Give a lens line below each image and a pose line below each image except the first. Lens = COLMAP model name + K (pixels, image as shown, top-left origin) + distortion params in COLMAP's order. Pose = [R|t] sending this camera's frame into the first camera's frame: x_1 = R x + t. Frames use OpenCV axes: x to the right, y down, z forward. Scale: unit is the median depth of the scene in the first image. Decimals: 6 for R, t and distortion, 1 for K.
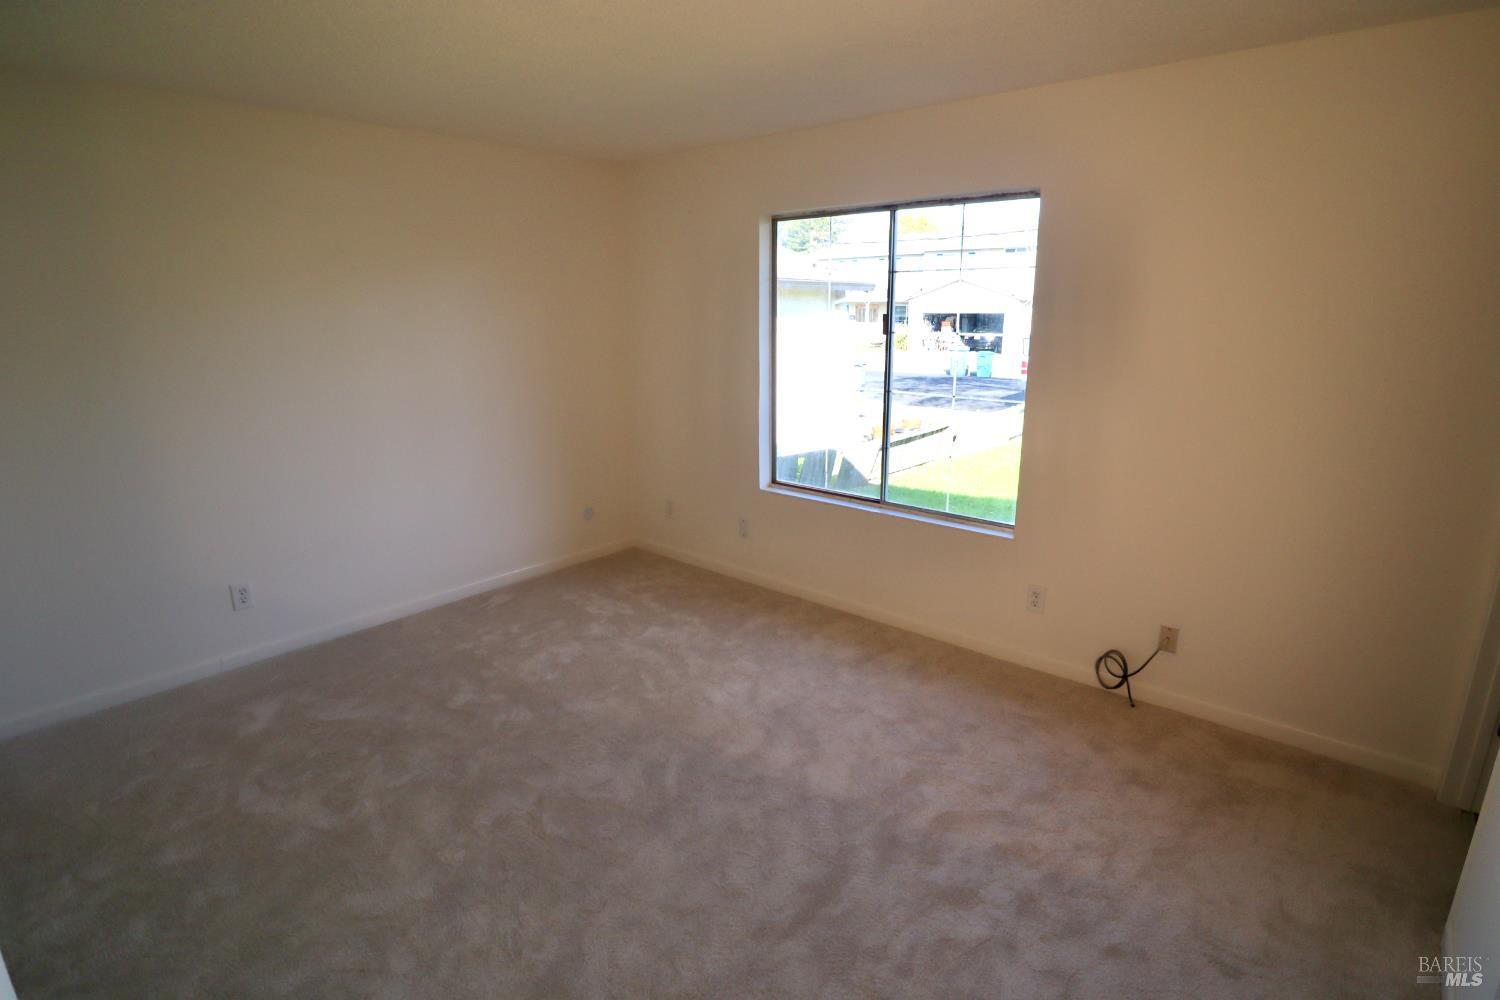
lens RADIAL K [[771.8, 0, 750.0], [0, 771.8, 500.0], [0, 0, 1]] dist [0.001128, 0.000279]
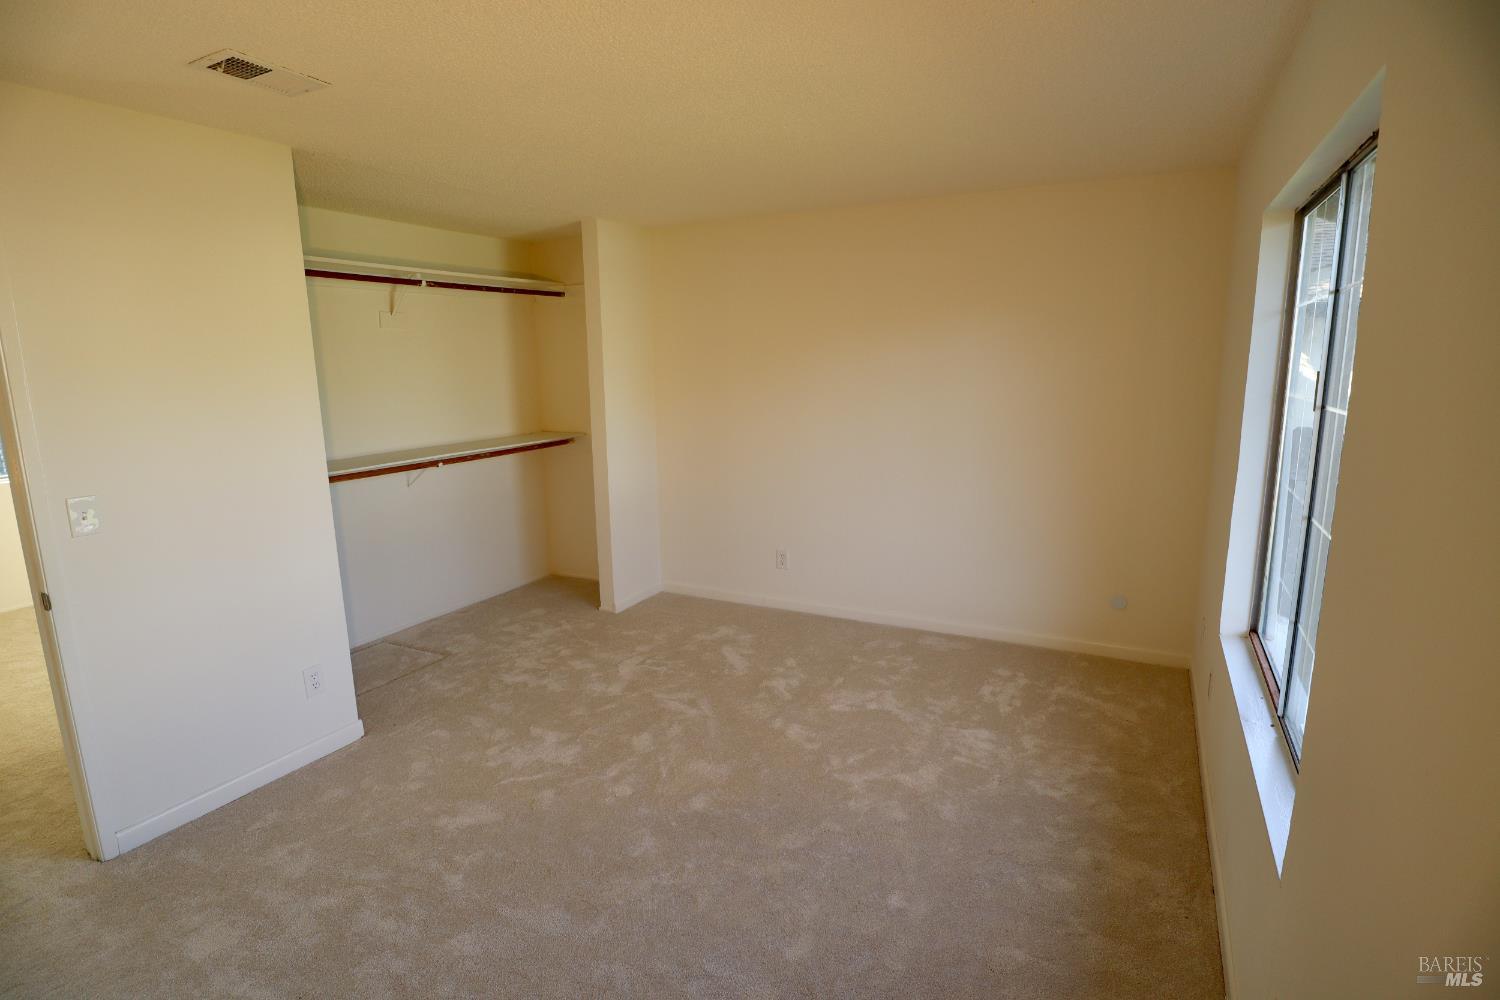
lens RADIAL K [[771.8, 0, 750.0], [0, 771.8, 500.0], [0, 0, 1]] dist [0.001128, 0.000279]
pose [[0.238709, 0.181978, -0.953888, 0.560877], [-0.224054, 0.966103, 0.128239, -0.128014], [0.944890, 0.183111, 0.271390, 0.465728]]
